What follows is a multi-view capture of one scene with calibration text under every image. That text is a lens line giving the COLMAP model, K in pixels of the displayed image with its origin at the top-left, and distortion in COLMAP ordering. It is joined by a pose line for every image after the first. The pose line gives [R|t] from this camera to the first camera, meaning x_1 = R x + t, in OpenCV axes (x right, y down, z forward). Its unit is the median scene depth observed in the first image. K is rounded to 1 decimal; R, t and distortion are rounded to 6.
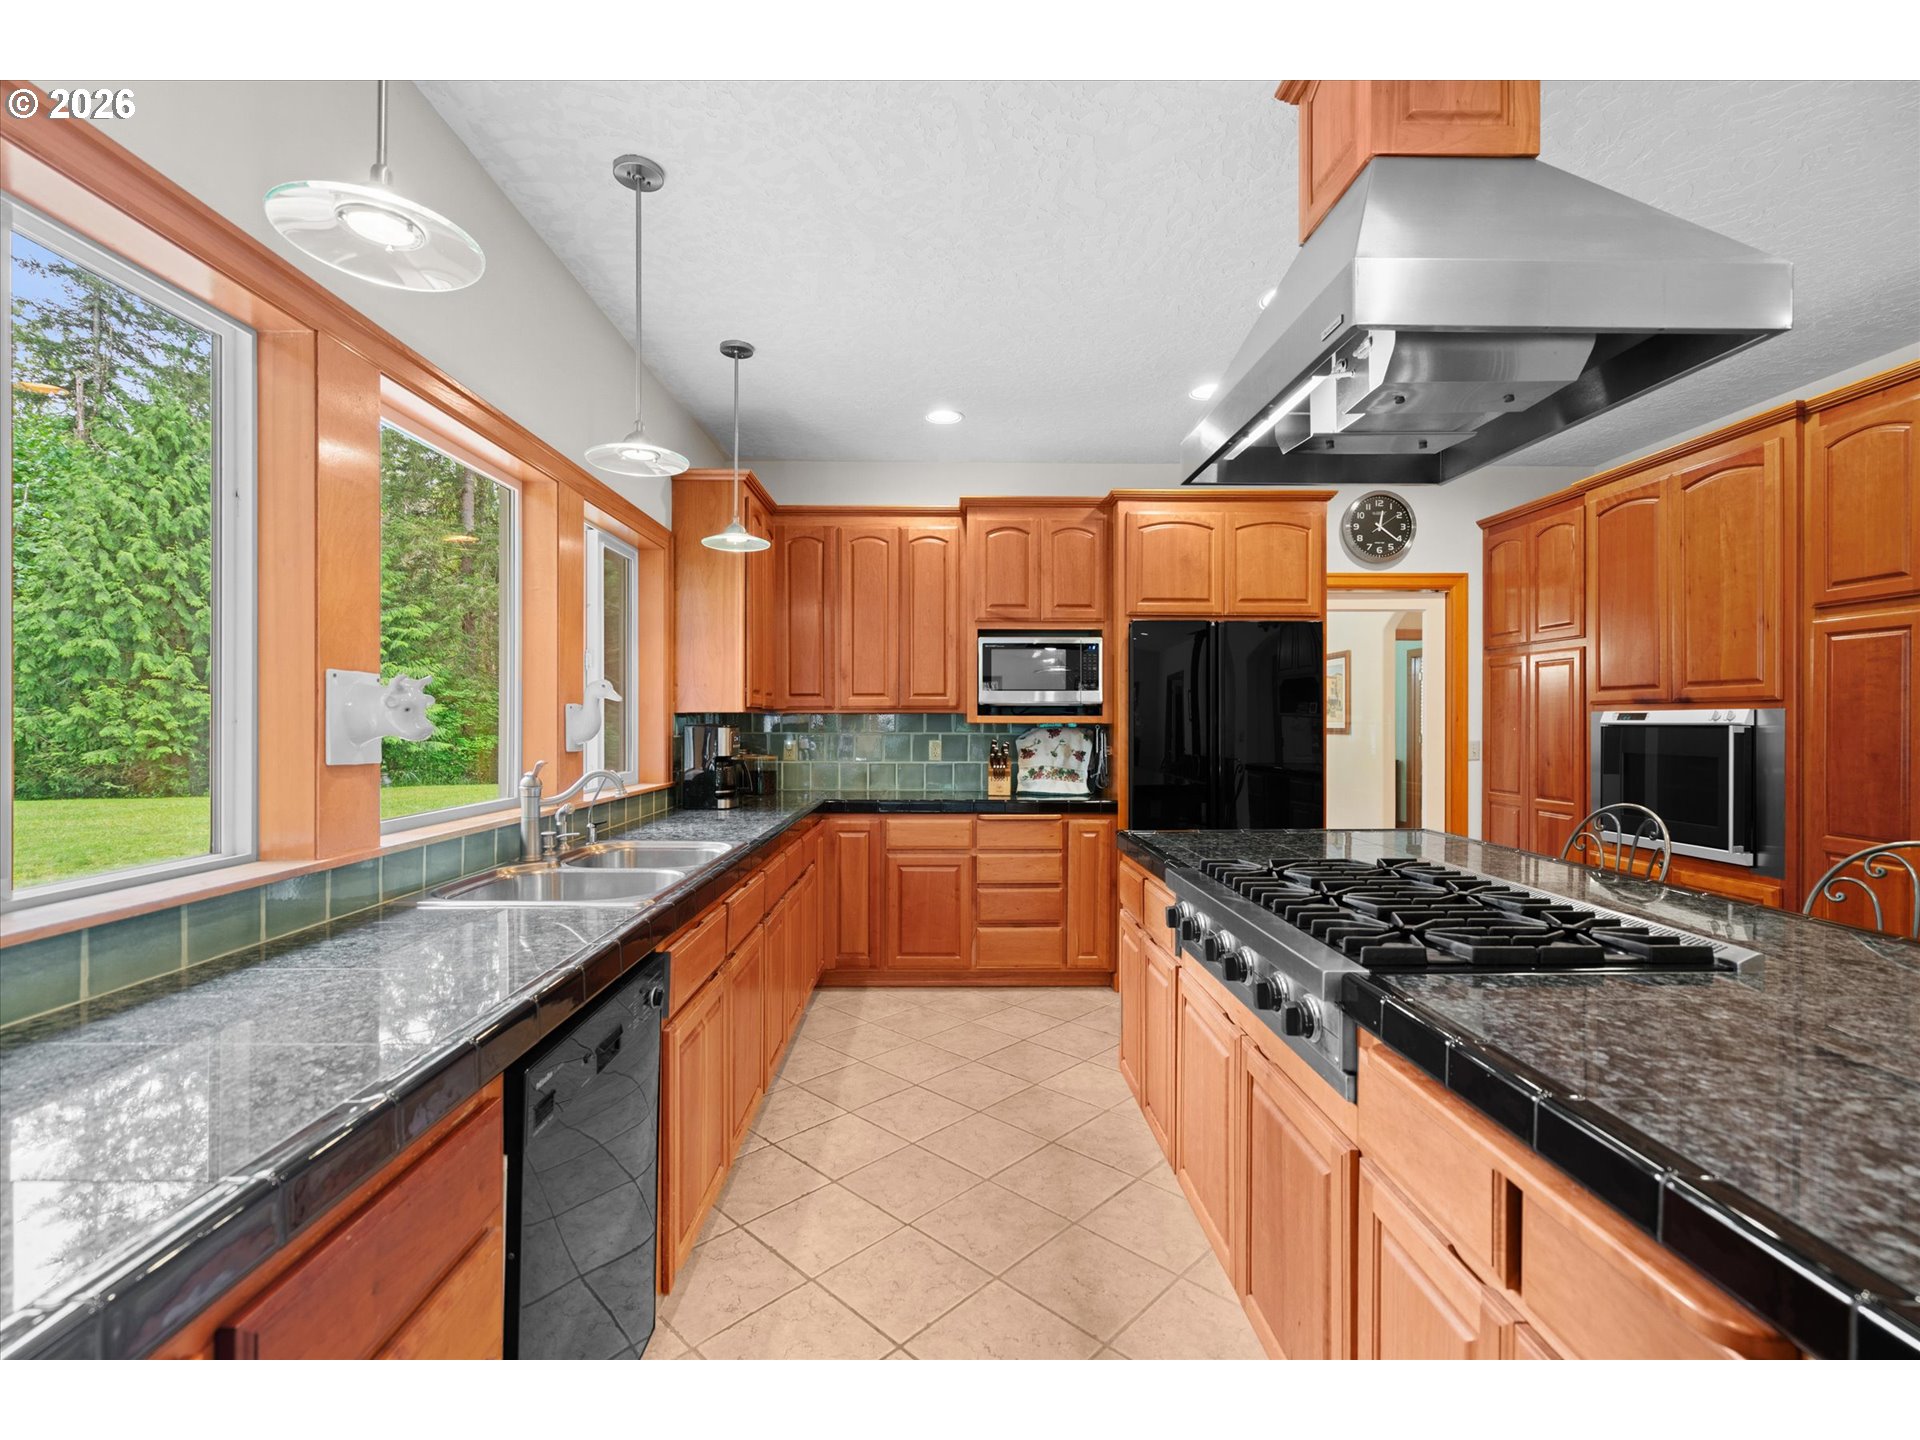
lens RADIAL K [[866.8, 0, 949.5], [0, 866.8, 721.7], [0, 0, 1]] dist [-0.011821, 0.007352]
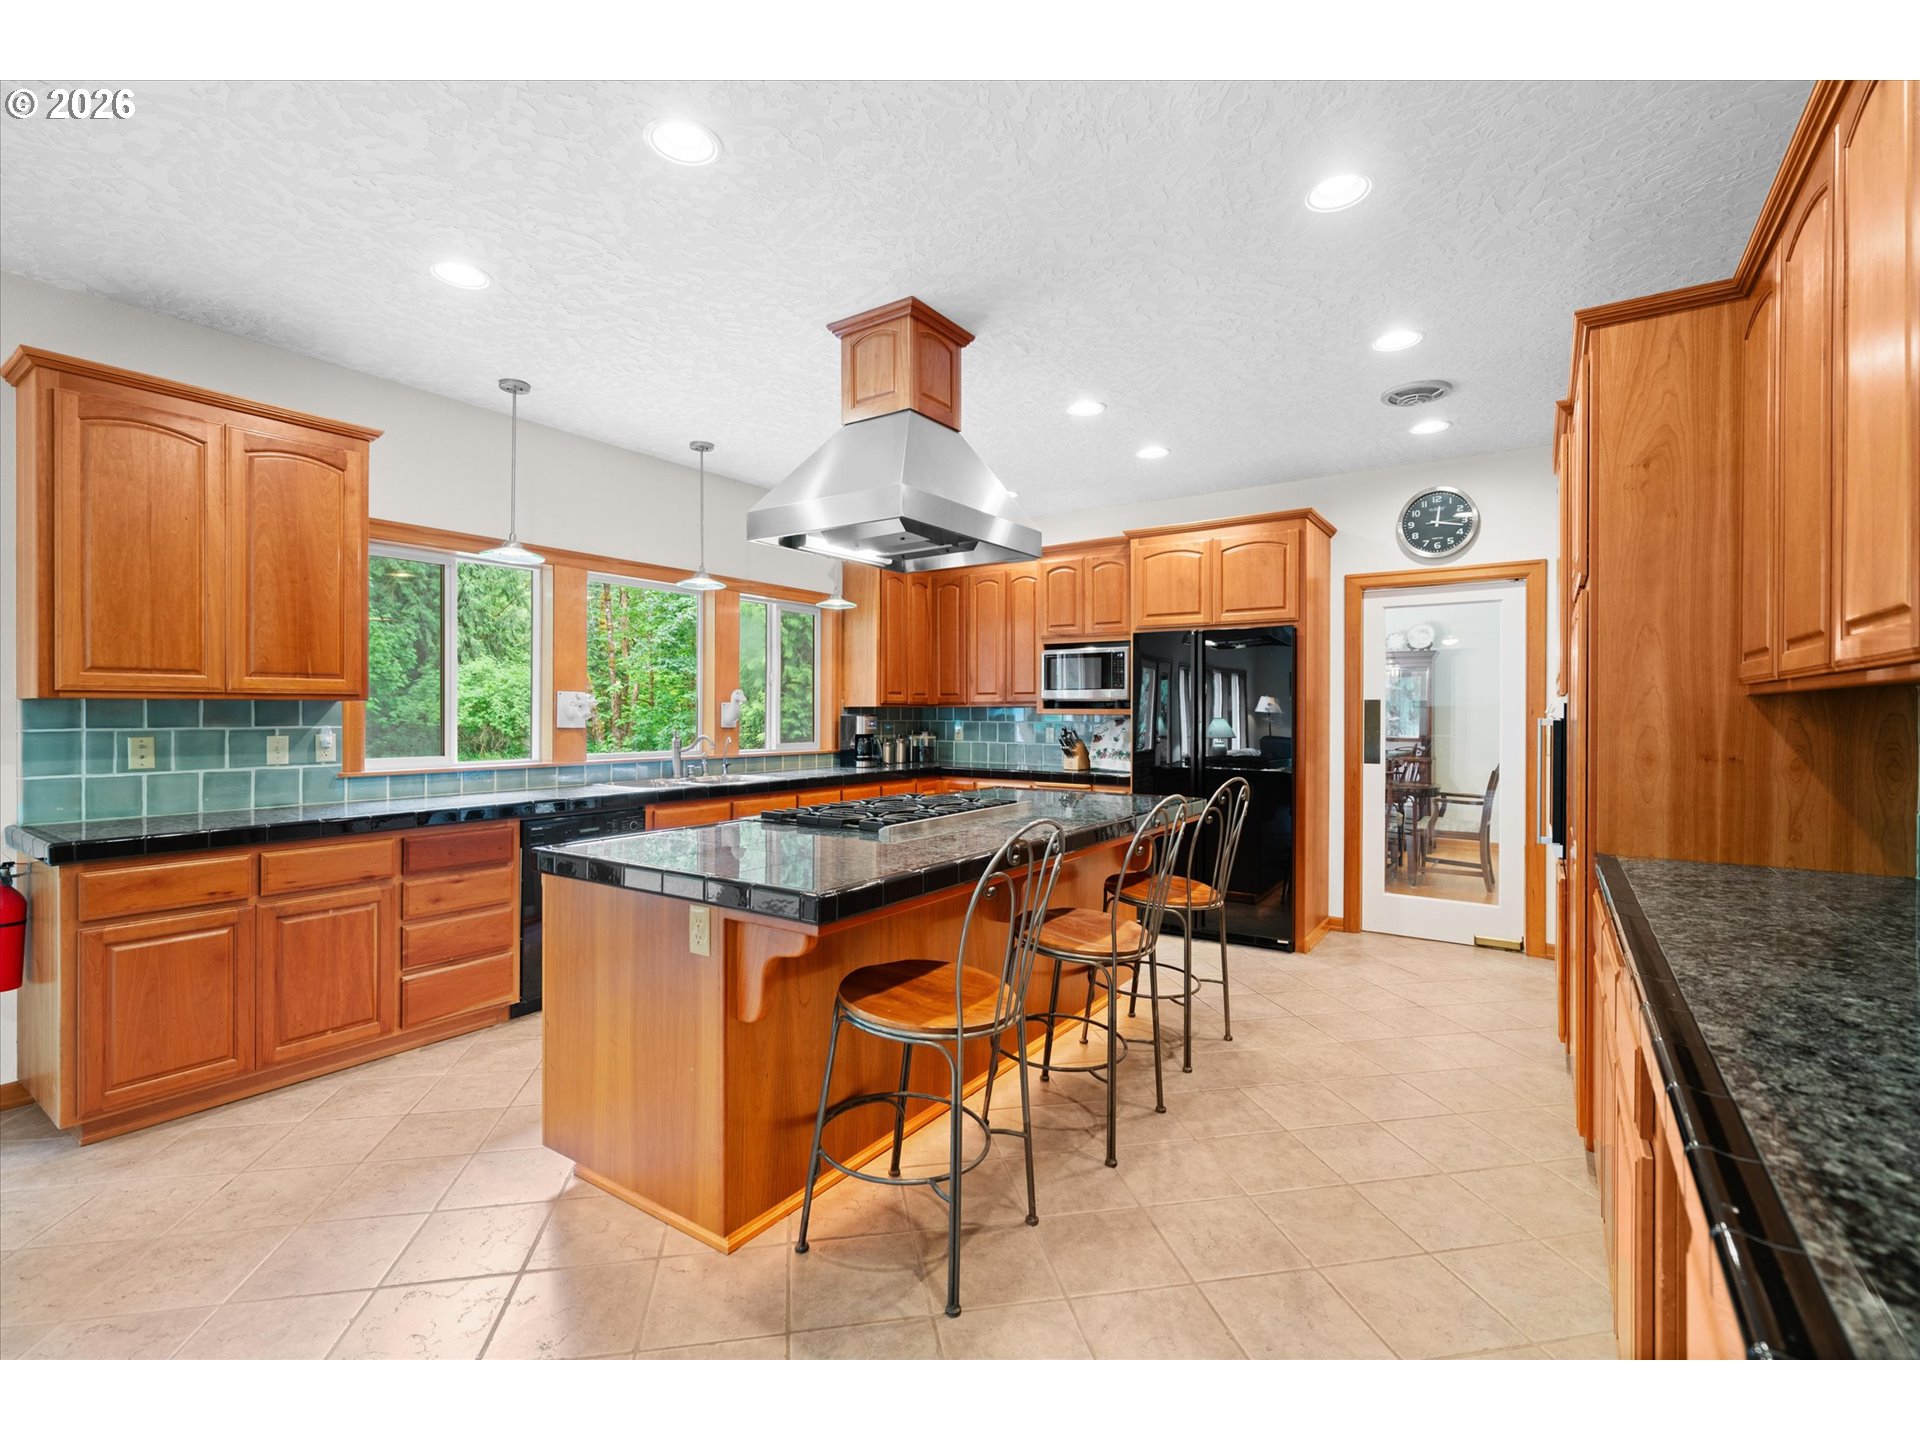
lens RADIAL K [[866.8, 0, 949.5], [0, 866.8, 721.7], [0, 0, 1]] dist [-0.011821, 0.007352]
pose [[0.817862, 0.008133, -0.575357, 0.683172], [-0.003994, 0.999956, 0.008458, 0.002447], [0.575400, -0.004619, 0.817859, -0.178996]]
